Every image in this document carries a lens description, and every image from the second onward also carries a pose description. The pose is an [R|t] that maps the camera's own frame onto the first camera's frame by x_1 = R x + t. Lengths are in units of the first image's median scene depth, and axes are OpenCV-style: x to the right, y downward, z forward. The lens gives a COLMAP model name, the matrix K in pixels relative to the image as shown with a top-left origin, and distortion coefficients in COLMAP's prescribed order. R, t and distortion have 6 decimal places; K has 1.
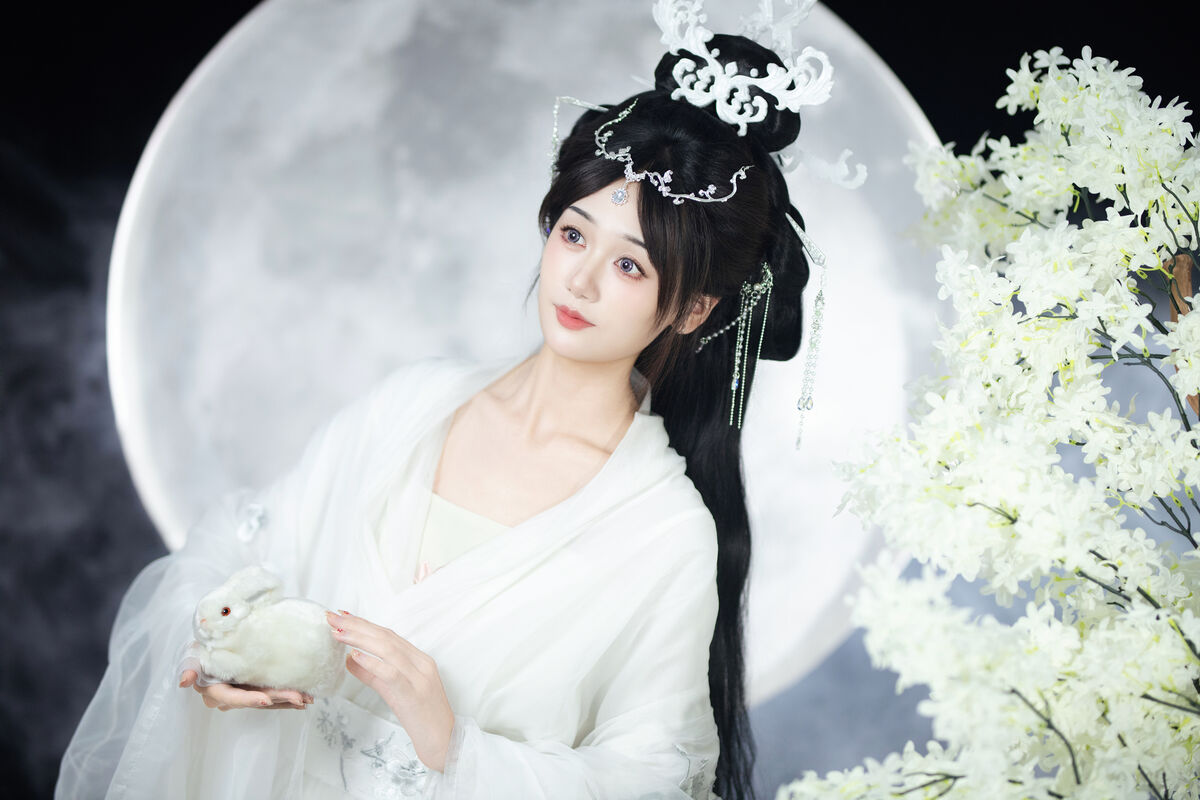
lens RADIAL K [[2917.4, 0, 627.7], [0, 2917.4, 395.7], [0, 0, 1]] dist [0.067348, -1.165123]
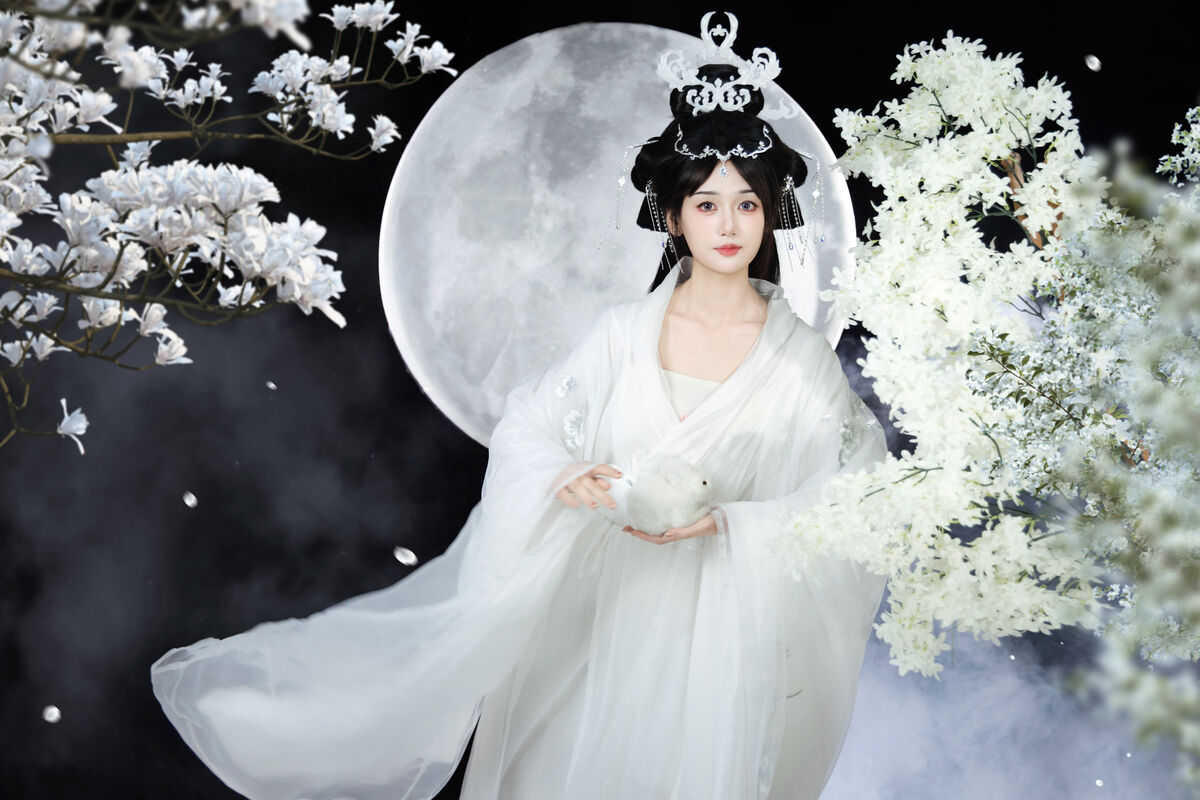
lens RADIAL K [[1281.9, 0, 627.8], [0, 1281.9, 403.3], [0, 0, 1]] dist [0.041958, 0.011773]
pose [[0.996700, -0.081132, 0.002561, -0.044649], [0.080919, 0.995581, 0.047646, 0.042147], [-0.006416, -0.047281, 0.998861, 0.266217]]
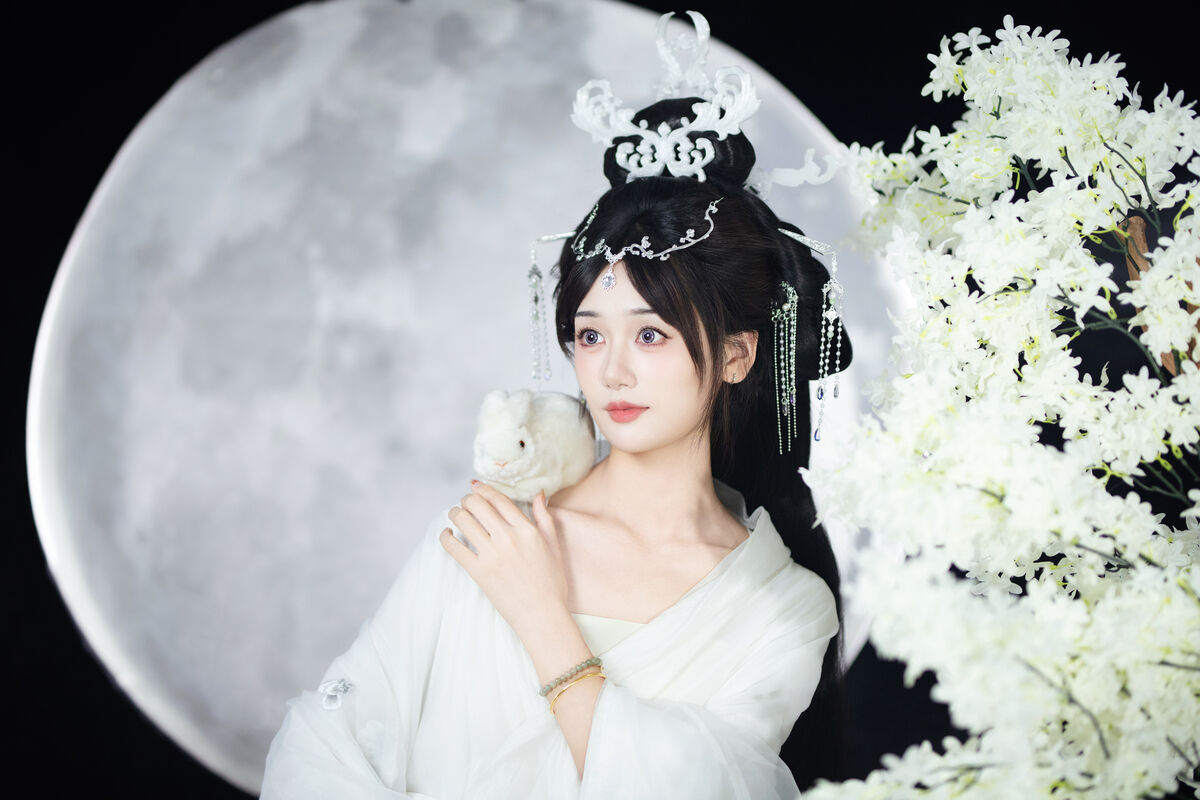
lens RADIAL K [[2917.4, 0, 627.7], [0, 2917.4, 395.7], [0, 0, 1]] dist [0.067348, -1.165123]
pose [[0.991628, -0.125563, 0.030141, -0.012769], [0.127077, 0.990363, -0.055072, 0.043323], [-0.022935, 0.058441, 0.998027, 0.045049]]
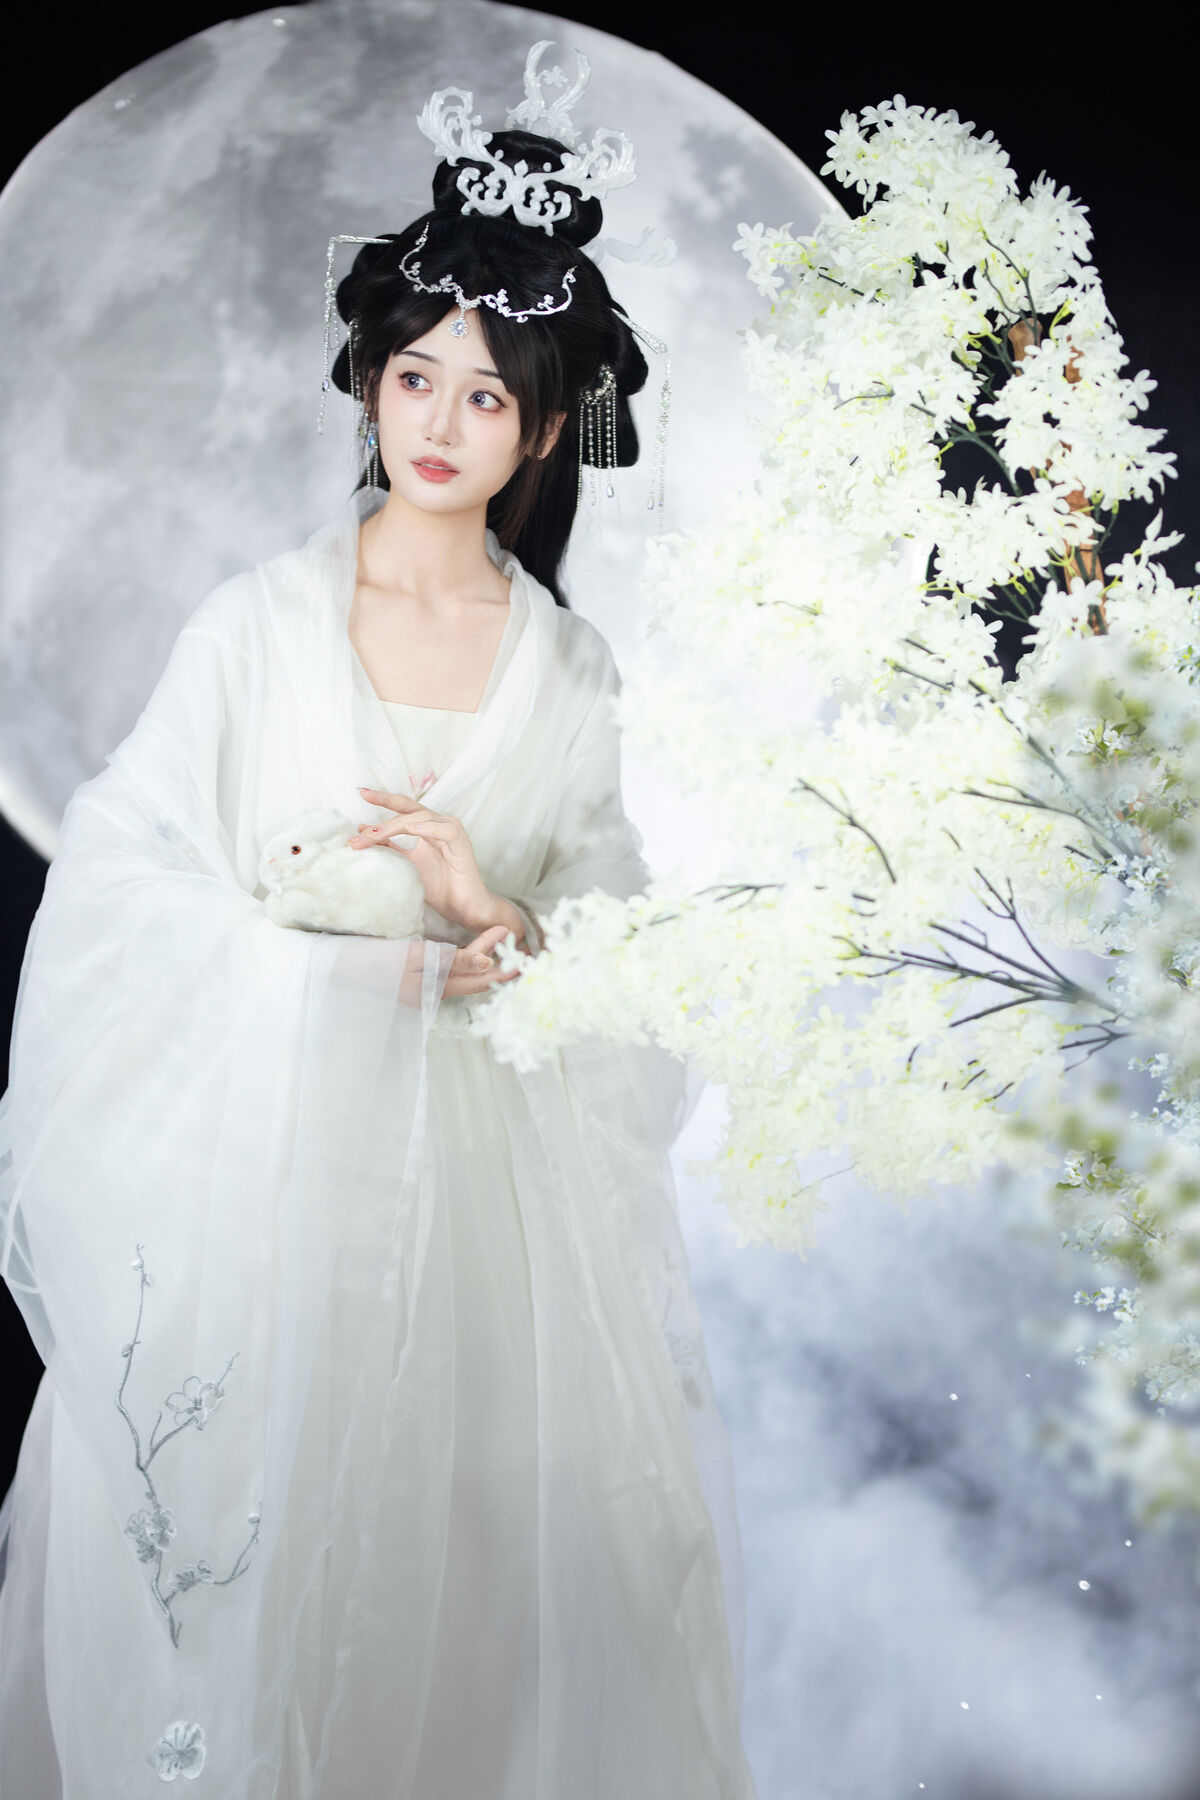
lens RADIAL K [[4376.0, 0, 597.6], [0, 4376.0, 864.0], [0, 0, 1]] dist [0.067348, -1.165123]
pose [[0.994478, -0.083738, -0.063254, 0.133595], [0.085475, 0.996020, 0.025258, 0.074217], [0.060887, -0.030525, 0.997678, -0.354664]]
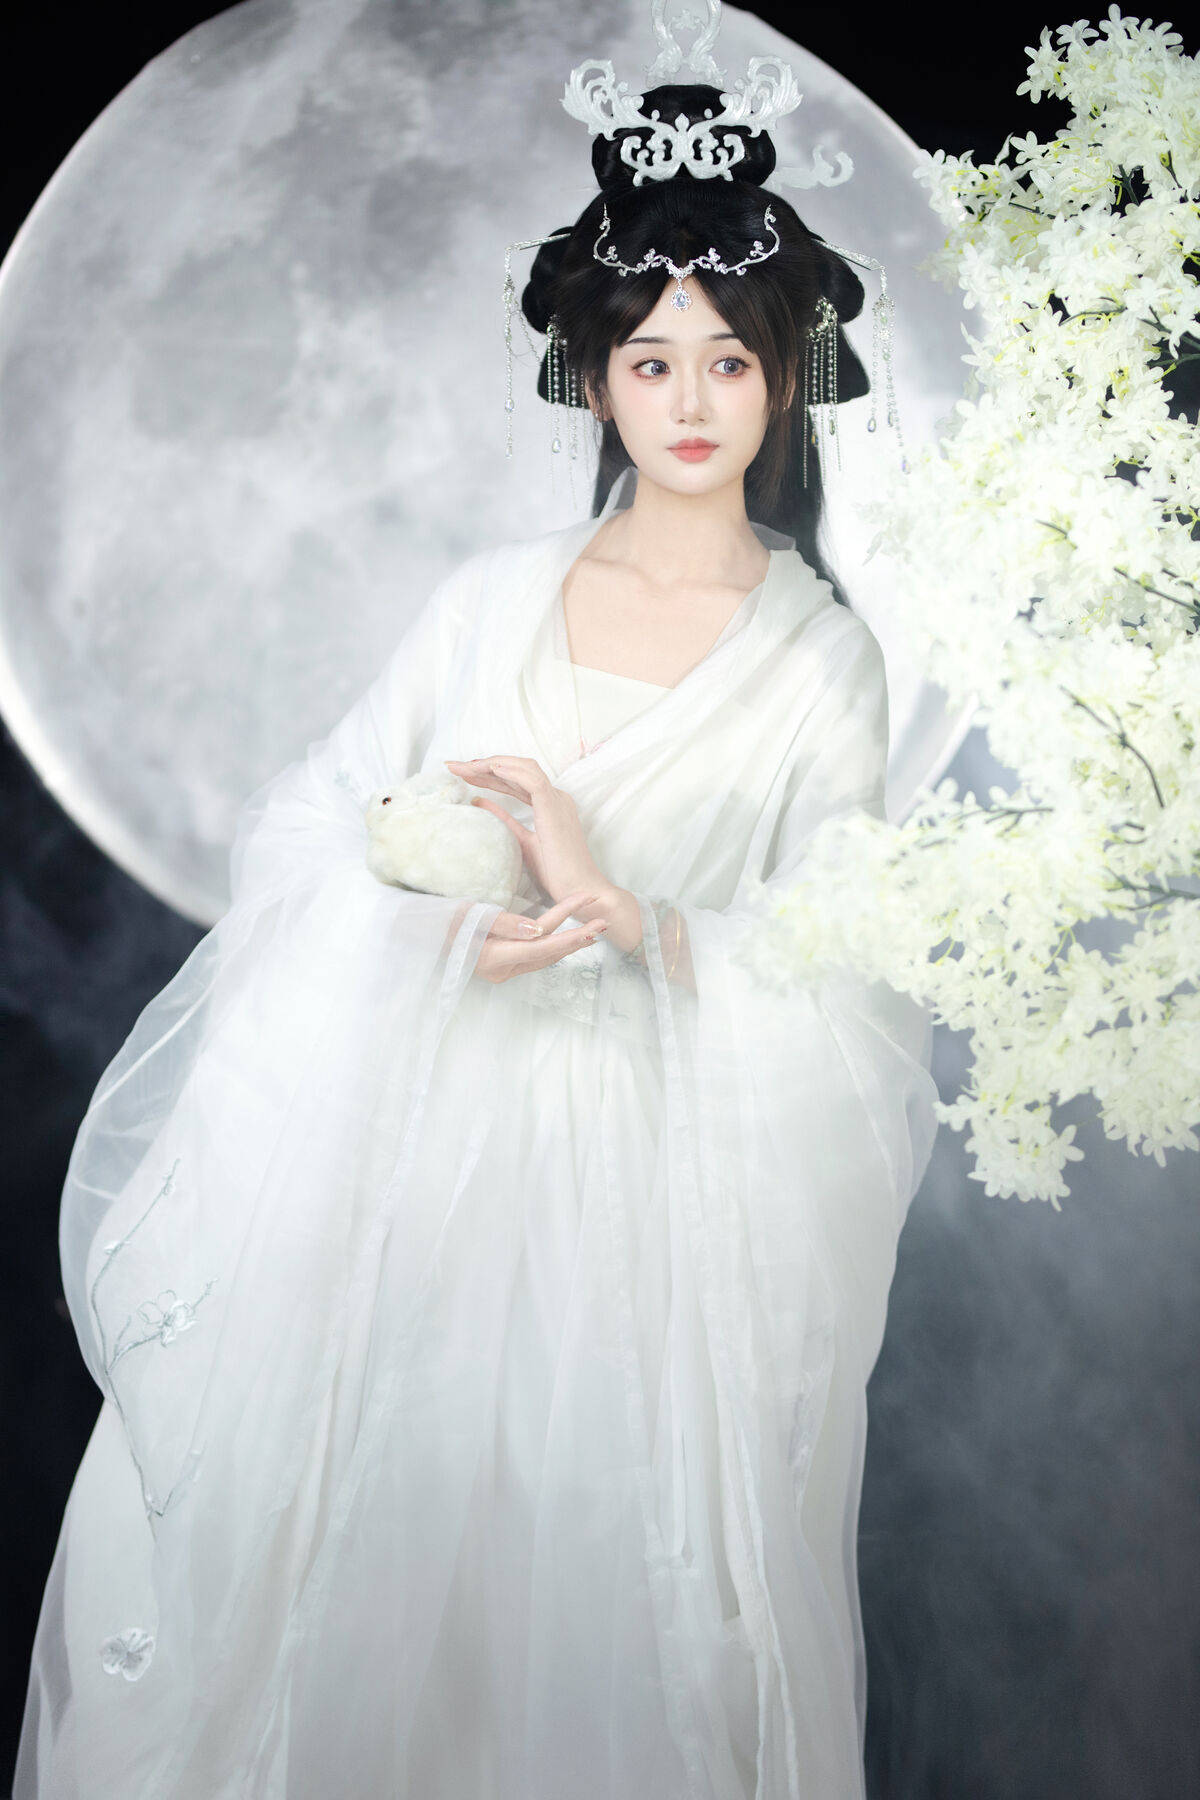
lens RADIAL K [[4376.0, 0, 597.6], [0, 4376.0, 864.0], [0, 0, 1]] dist [0.067348, -1.165123]
pose [[0.996509, -0.083364, 0.004444, -0.019948], [0.083379, 0.996513, -0.003159, 0.124490], [-0.004165, 0.003519, 0.999985, -0.282695]]
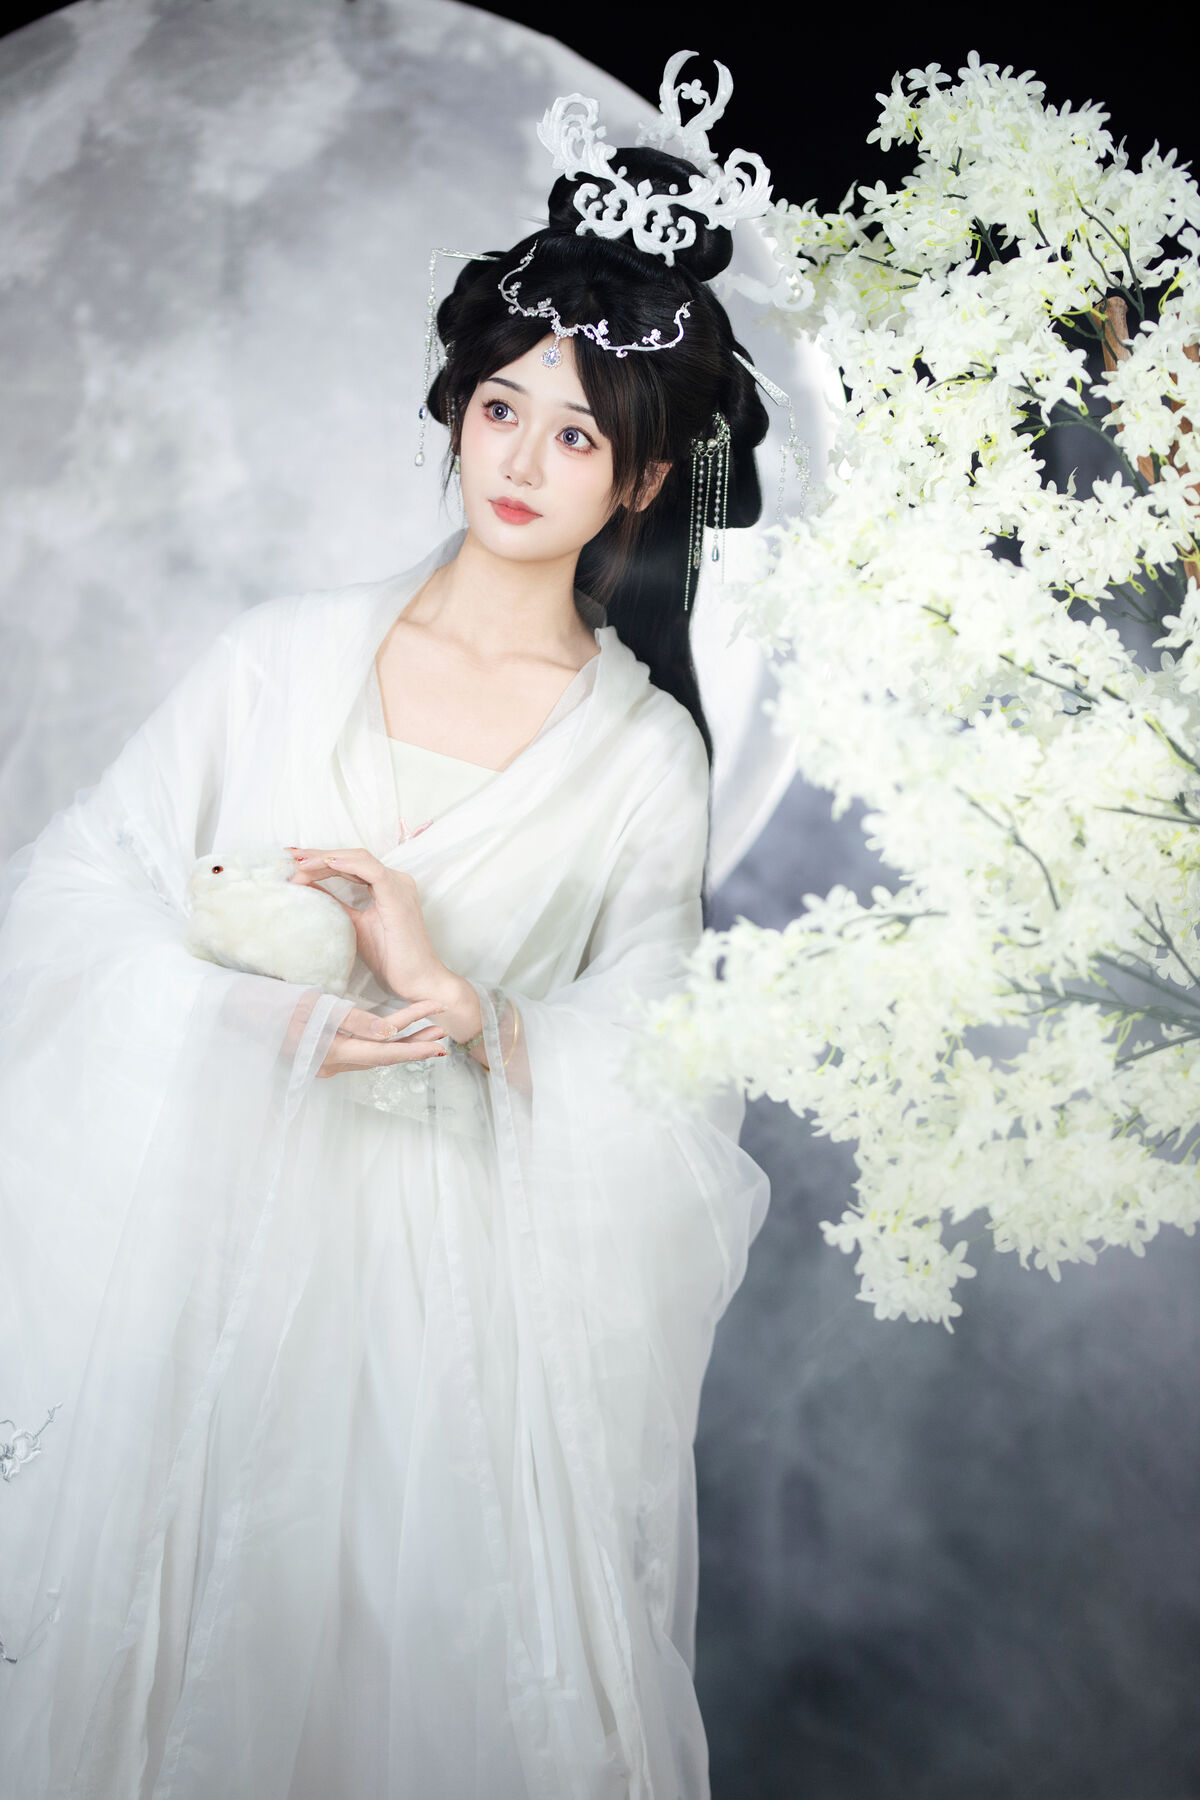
lens RADIAL K [[4376.0, 0, 597.6], [0, 4376.0, 864.0], [0, 0, 1]] dist [0.067348, -1.165123]
pose [[0.992141, -0.099244, 0.076206, -0.062983], [0.098403, 0.995038, 0.014723, 0.078782], [-0.077289, -0.007108, 0.996983, -0.212563]]
